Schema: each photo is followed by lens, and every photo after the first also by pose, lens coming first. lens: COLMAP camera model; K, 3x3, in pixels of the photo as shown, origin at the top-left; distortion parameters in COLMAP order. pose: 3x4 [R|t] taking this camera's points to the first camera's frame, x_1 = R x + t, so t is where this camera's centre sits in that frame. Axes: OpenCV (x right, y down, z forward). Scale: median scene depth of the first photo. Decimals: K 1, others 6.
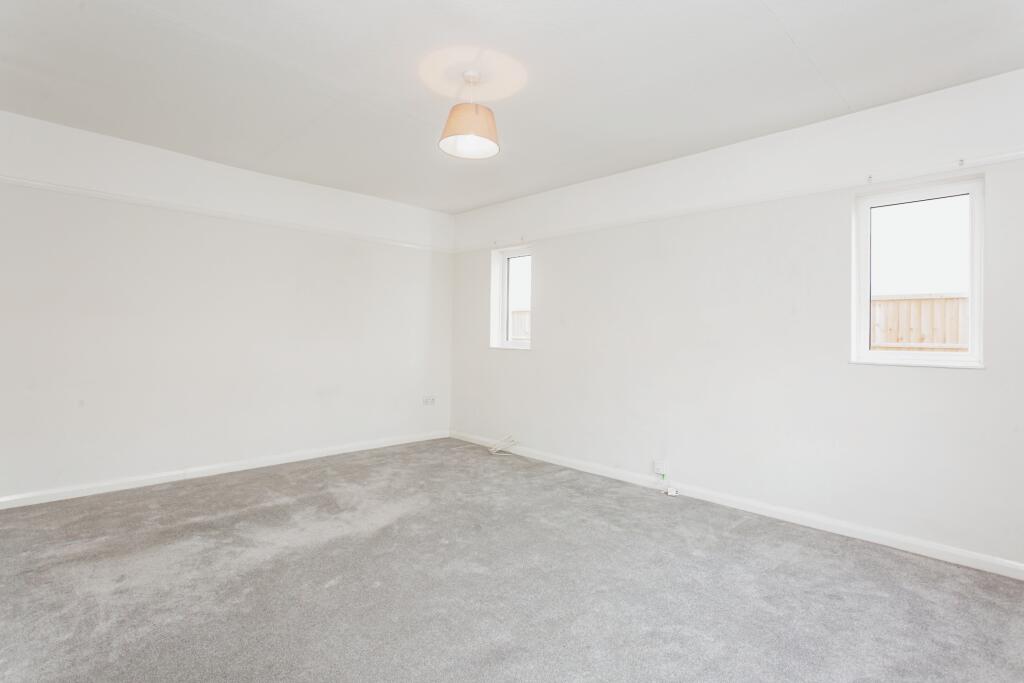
lens RADIAL K [[496.9, 0, 517.3], [0, 496.9, 338.3], [0, 0, 1]] dist [-0.003797, -0.000289]
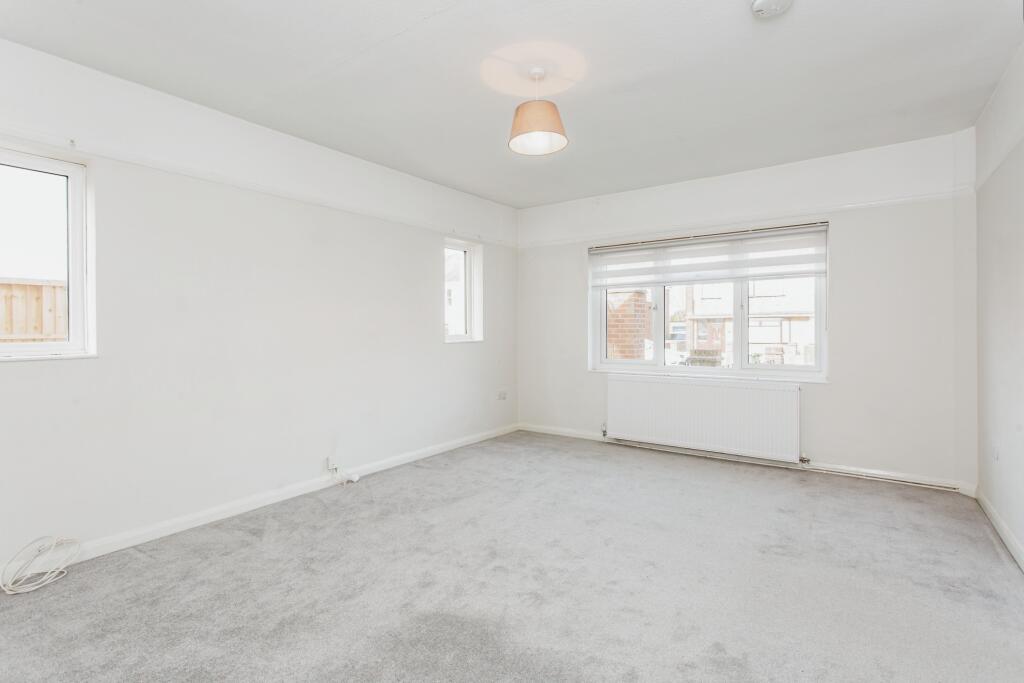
lens RADIAL K [[494.4, 0, 513.3], [0, 494.4, 336.2], [0, 0, 1]] dist [0.004291, -0.000303]
pose [[-0.156287, -0.035783, 0.987063, -0.827992], [0.004501, 0.999307, 0.036940, -0.026428], [-0.987701, 0.010216, -0.156018, 0.913476]]
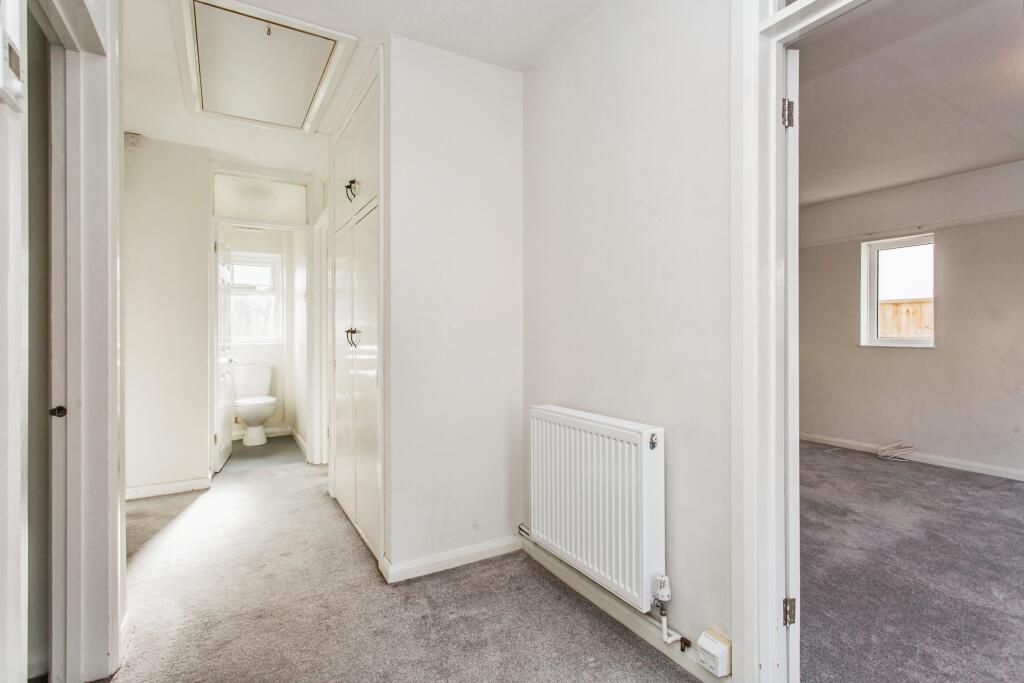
lens RADIAL K [[494.4, 0, 513.3], [0, 494.4, 336.2], [0, 0, 1]] dist [0.004291, -0.000303]
pose [[0.965370, -0.017023, -0.260329, -0.691871], [0.016355, 0.999855, -0.004730, -0.008542], [0.260372, 0.000308, 0.965508, -0.114022]]
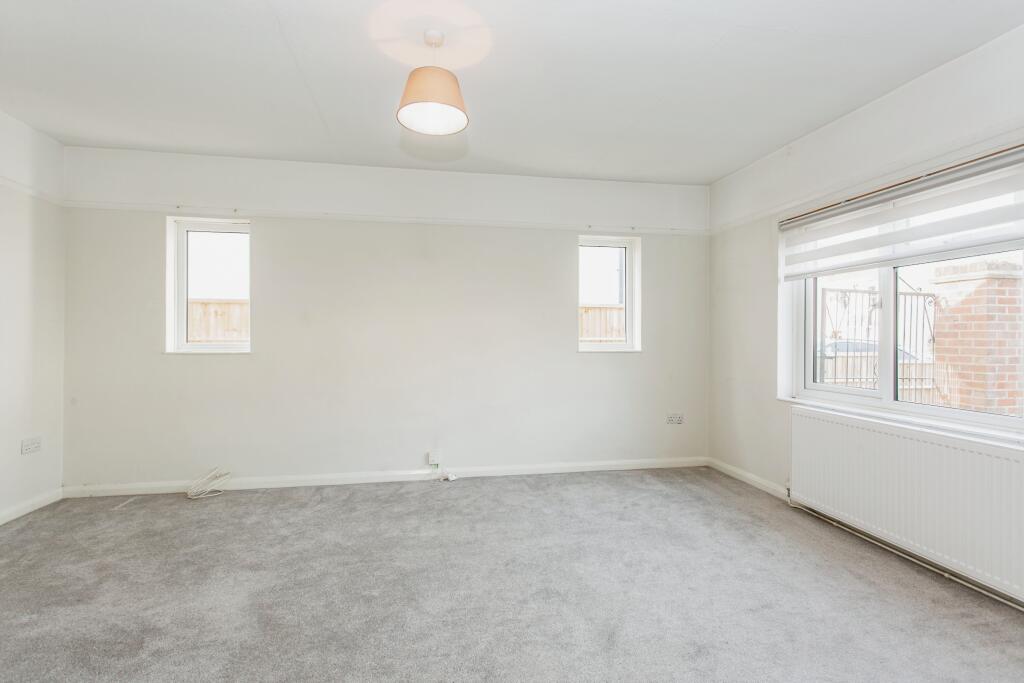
lens RADIAL K [[494.4, 0, 513.3], [0, 494.4, 336.2], [0, 0, 1]] dist [0.004291, -0.000303]
pose [[0.571030, -0.014586, 0.820800, -0.548186], [0.011002, 0.999888, 0.010114, -0.010490], [-0.820856, 0.003255, 0.571126, 0.294404]]
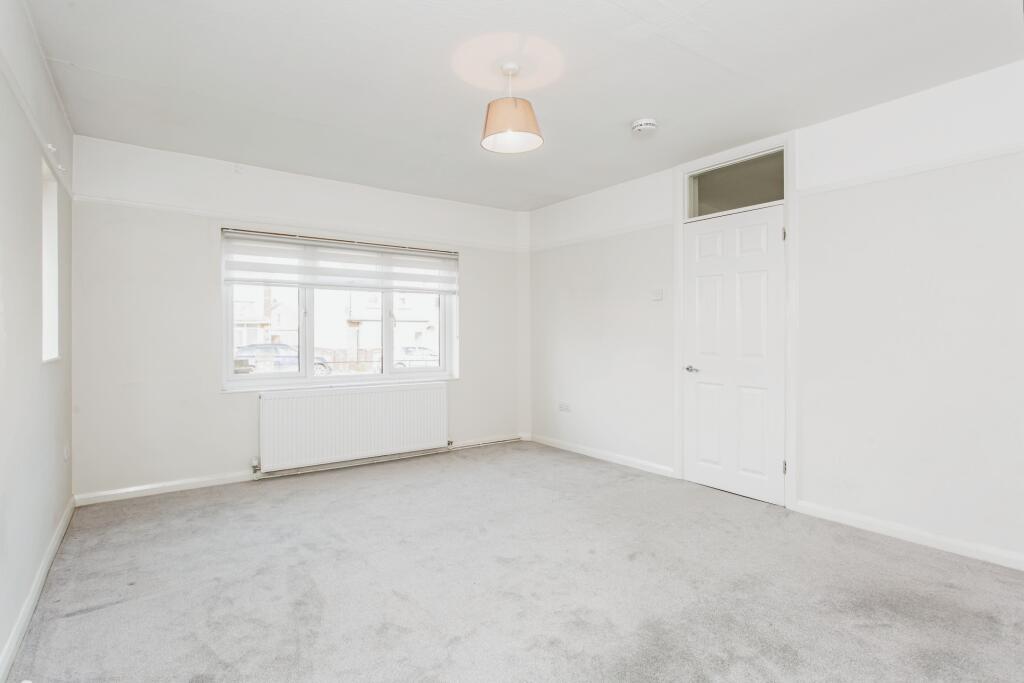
lens RADIAL K [[509.2, 0, 512.0], [0, 509.2, 341.5], [0, 0, 1]] dist [0.000686, 0.000177]
pose [[-0.983507, -0.023822, 0.179295, -0.209639], [-0.019995, 0.999533, 0.023122, -0.020119], [-0.179762, 0.019156, -0.983524, 1.492730]]
